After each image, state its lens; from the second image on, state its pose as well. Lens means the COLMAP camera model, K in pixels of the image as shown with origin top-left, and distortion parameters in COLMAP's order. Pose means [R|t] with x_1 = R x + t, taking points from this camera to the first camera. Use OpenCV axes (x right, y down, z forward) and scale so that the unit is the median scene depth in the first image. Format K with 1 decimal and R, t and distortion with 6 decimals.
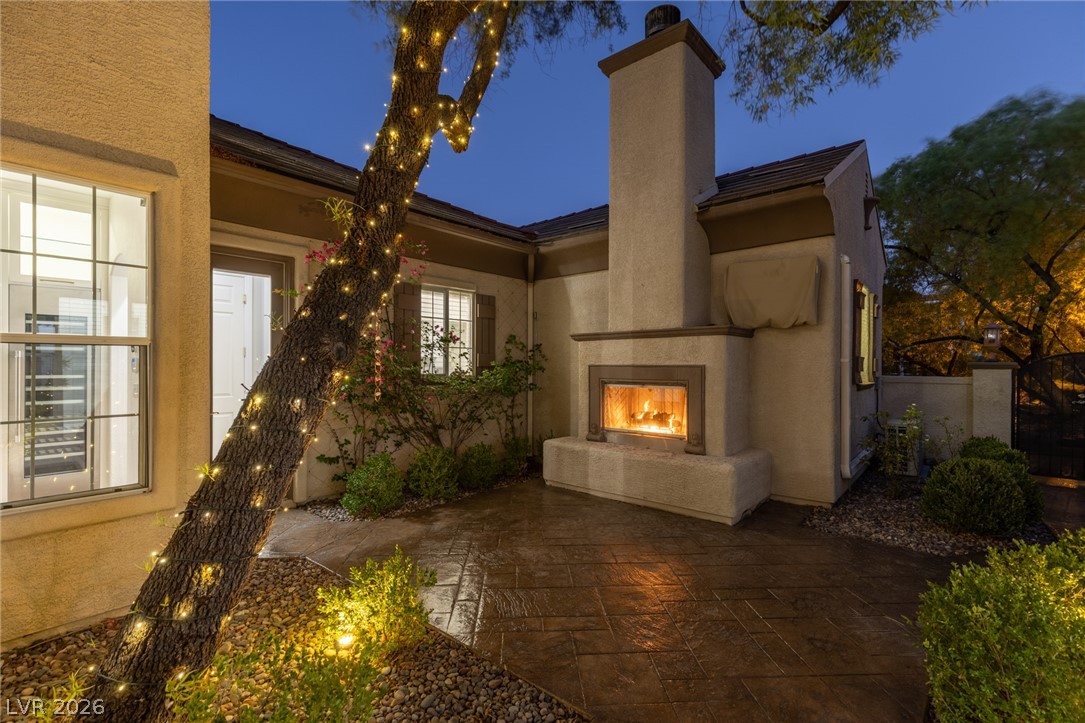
lens RADIAL K [[485.4, 0, 548.1], [0, 485.4, 363.1], [0, 0, 1]] dist [0.007754, -0.000019]
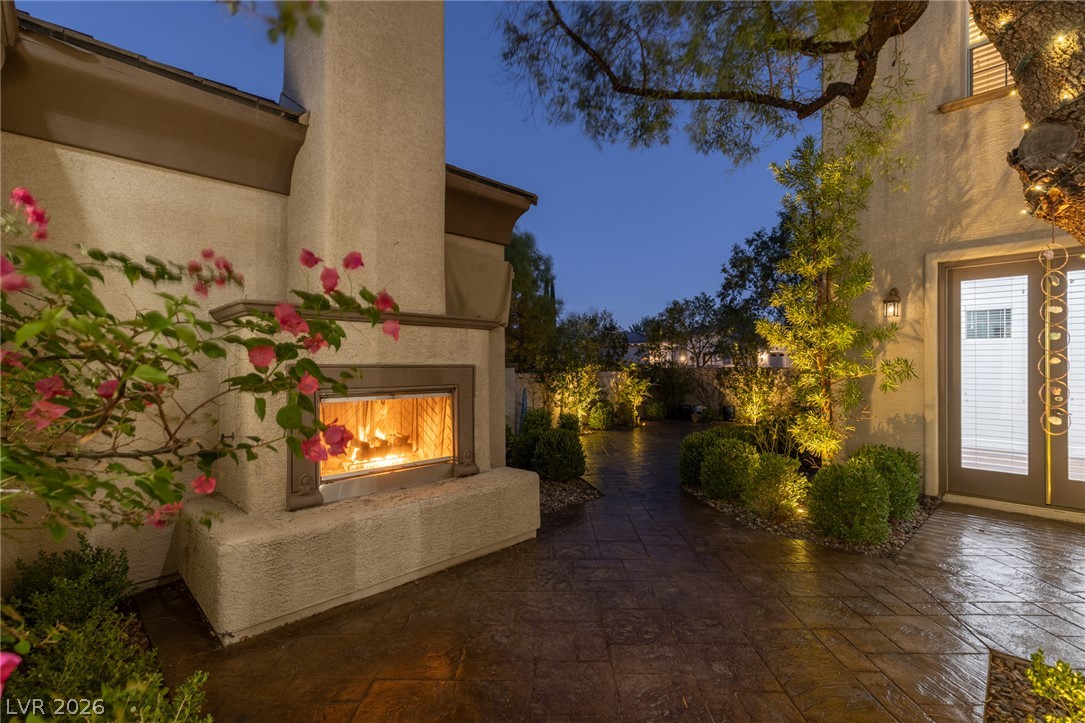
lens RADIAL K [[485.4, 0, 548.1], [0, 485.4, 363.1], [0, 0, 1]] dist [0.007754, -0.000019]
pose [[0.072341, 0.002679, 0.997376, -0.471359], [0.000938, 0.999996, -0.002754, 0.003927], [-0.997379, 0.001135, 0.072339, 0.786586]]
